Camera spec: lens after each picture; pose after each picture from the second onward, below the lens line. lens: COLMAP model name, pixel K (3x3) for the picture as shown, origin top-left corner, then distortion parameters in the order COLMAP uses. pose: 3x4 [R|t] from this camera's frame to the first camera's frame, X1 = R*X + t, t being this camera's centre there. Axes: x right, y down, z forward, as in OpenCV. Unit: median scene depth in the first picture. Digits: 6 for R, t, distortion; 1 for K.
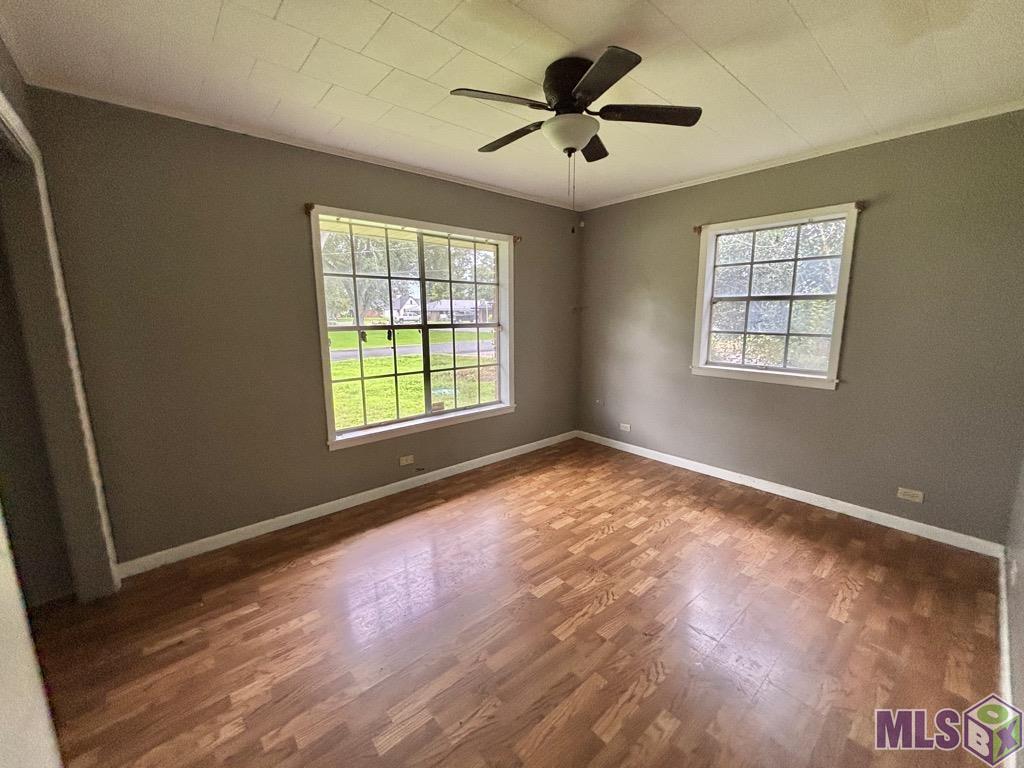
lens RADIAL K [[413.7, 0, 509.0], [0, 413.7, 383.3], [0, 0, 1]] dist [-0.000458, -0.000023]
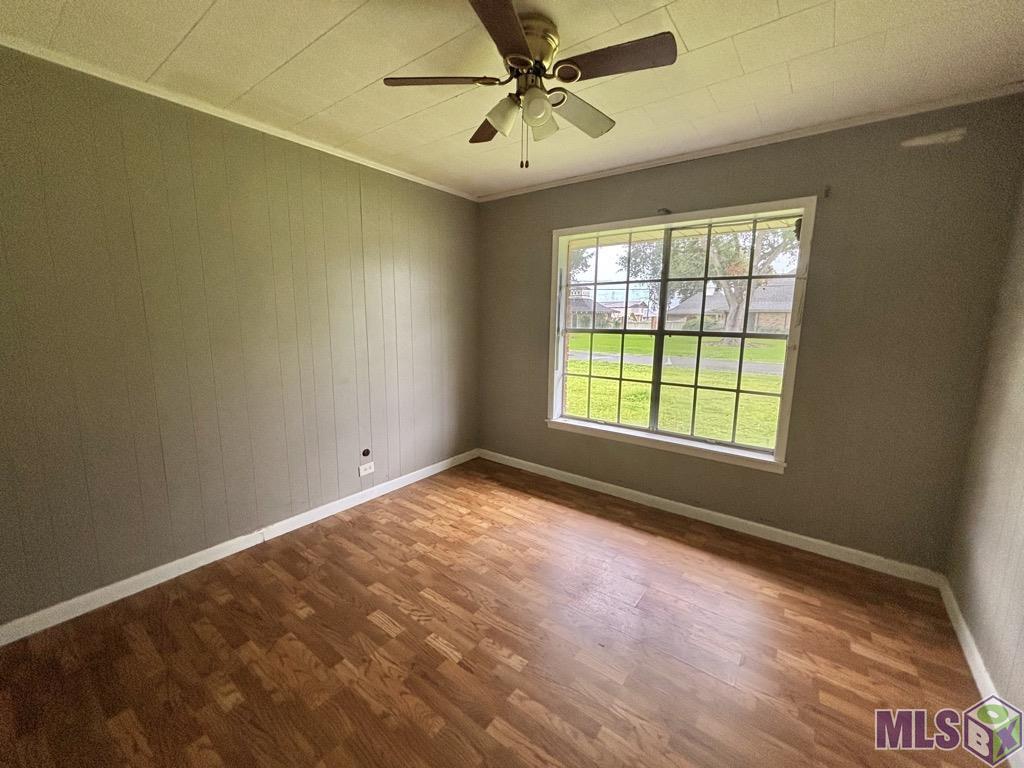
lens RADIAL K [[413.7, 0, 509.0], [0, 413.7, 383.3], [0, 0, 1]] dist [-0.000458, -0.000023]
pose [[0.206102, 0.173609, -0.963007, 0.626022], [-0.173757, 0.974989, 0.138582, -0.101239], [0.962980, 0.138767, 0.231113, 0.504016]]
